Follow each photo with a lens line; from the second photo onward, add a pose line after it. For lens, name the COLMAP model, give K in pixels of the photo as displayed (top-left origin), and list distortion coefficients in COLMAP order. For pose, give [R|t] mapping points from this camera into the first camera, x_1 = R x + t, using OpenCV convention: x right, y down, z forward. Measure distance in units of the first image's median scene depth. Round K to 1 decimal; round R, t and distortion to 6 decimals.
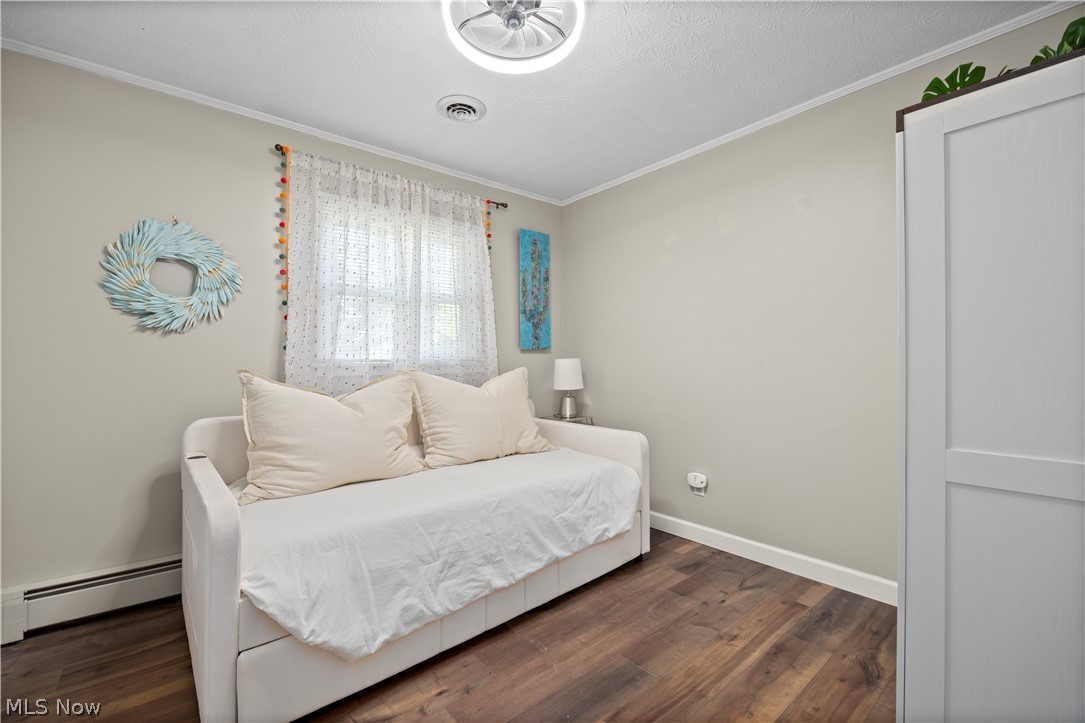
lens RADIAL K [[460.5, 0, 544.8], [0, 460.5, 362.8], [0, 0, 1]] dist [-0.004961, -0.000318]
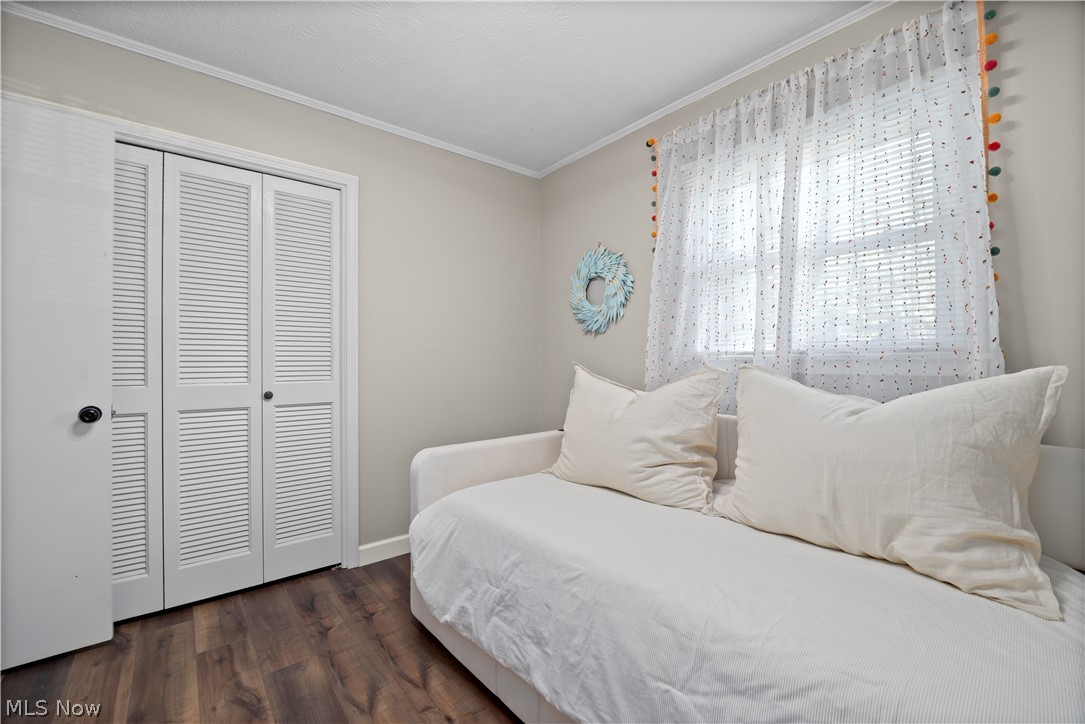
lens RADIAL K [[460.5, 0, 544.8], [0, 460.5, 359.7], [0, 0, 1]] dist [-0.004961, -0.000318]
pose [[-0.025820, 0.006499, -0.999645, 0.477421], [0.002614, 0.999976, 0.006434, -0.000746], [0.999663, -0.002447, -0.025836, 0.859052]]
